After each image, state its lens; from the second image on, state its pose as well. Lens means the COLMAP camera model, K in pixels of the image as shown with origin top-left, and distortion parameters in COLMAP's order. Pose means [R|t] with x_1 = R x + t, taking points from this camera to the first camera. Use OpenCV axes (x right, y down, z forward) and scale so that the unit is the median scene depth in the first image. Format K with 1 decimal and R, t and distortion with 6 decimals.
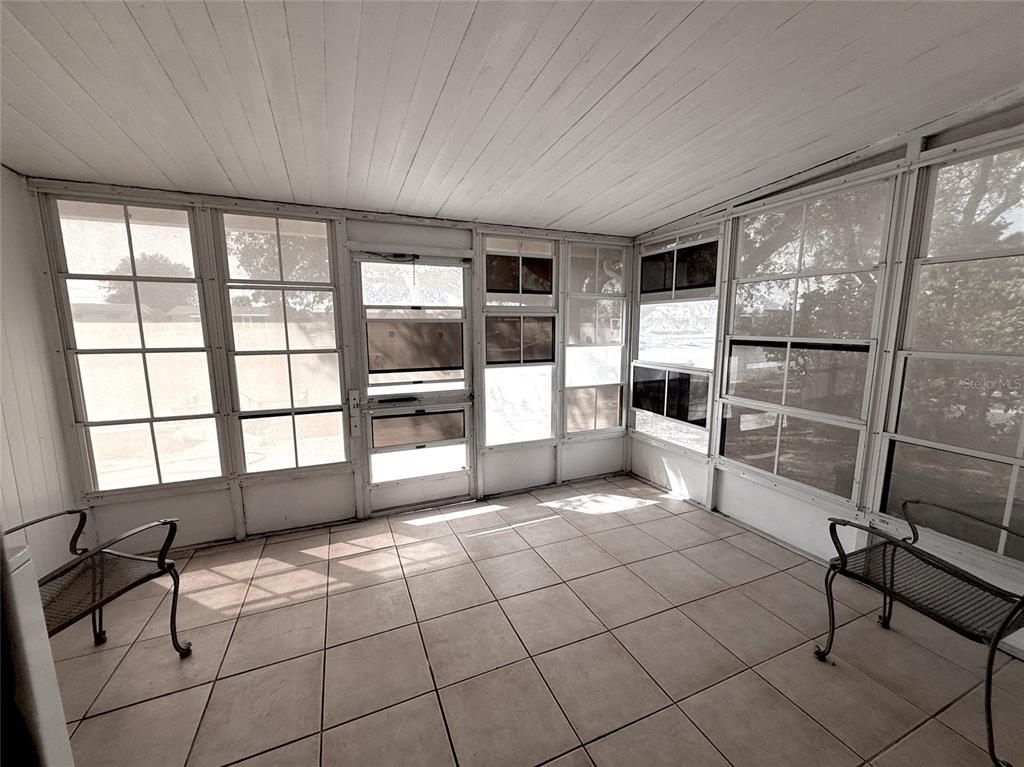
lens RADIAL K [[405.5, 0, 512.0], [0, 405.5, 383.5], [0, 0, 1]] dist [0.000886, -0.000259]
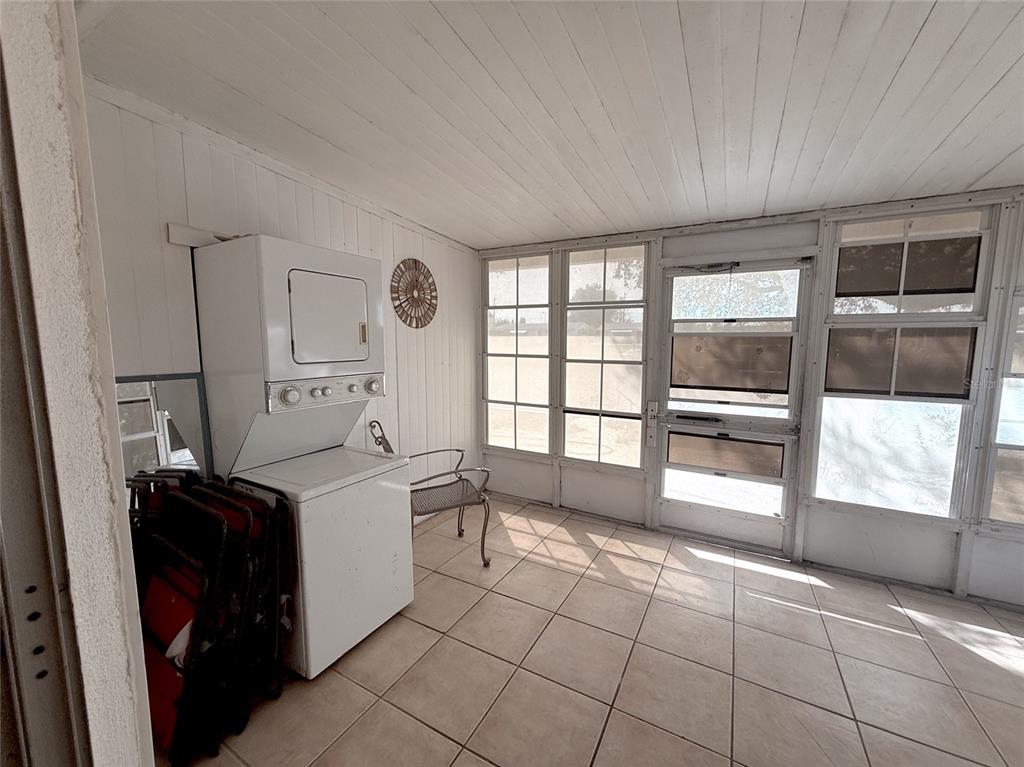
lens RADIAL K [[405.5, 0, 512.0], [0, 405.5, 383.5], [0, 0, 1]] dist [0.000886, -0.000259]
pose [[0.619339, 0.090930, -0.779840, 0.186976], [-0.117670, 0.992802, 0.022309, -0.010210], [0.776256, 0.077947, 0.625581, 0.068864]]
